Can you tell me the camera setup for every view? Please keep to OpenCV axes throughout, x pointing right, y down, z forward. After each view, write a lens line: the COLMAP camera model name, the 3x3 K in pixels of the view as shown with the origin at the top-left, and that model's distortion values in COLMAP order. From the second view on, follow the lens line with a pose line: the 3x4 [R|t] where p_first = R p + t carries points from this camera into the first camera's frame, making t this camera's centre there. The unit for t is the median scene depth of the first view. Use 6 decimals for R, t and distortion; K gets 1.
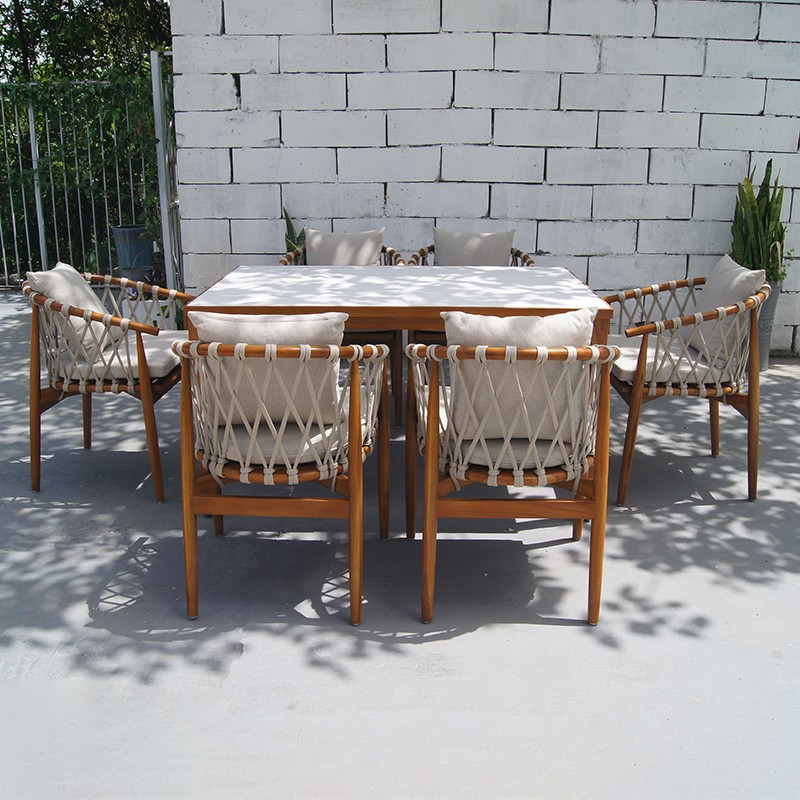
lens RADIAL K [[874.5, 0, 382.0], [0, 874.5, 364.6], [0, 0, 1]] dist [-0.036123, -0.018367]
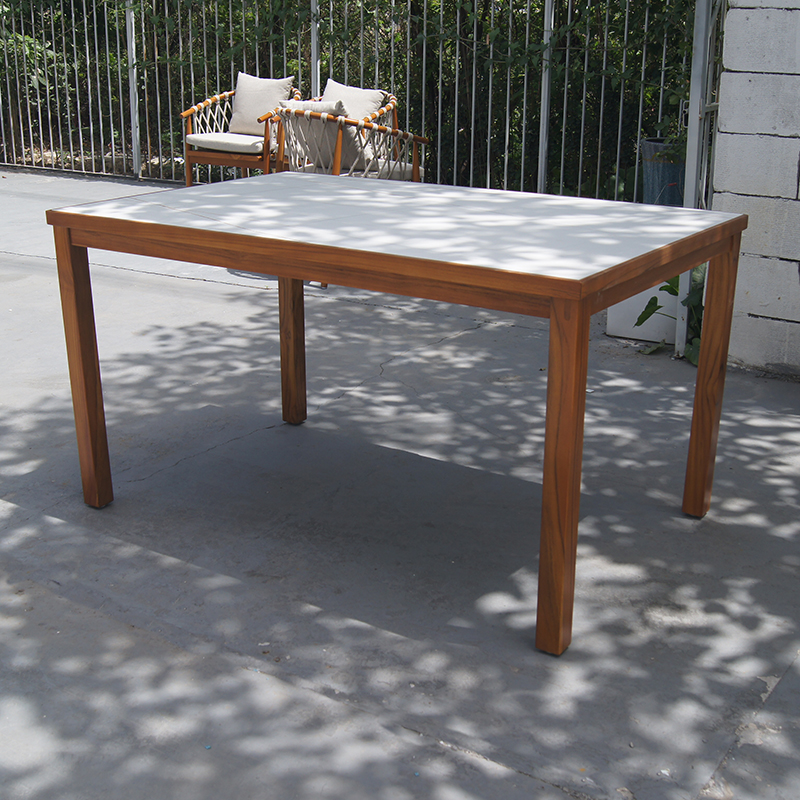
lens RADIAL K [[1201.3, 0, 400.0], [0, 1201.3, 400.0], [0, 0, 1]] dist [-0.016814, -0.088113]
pose [[0.853576, 0.173900, -0.491088, 0.010868], [-0.146653, 0.984730, 0.093802, -0.036322], [0.499901, -0.008047, 0.866045, 0.207993]]
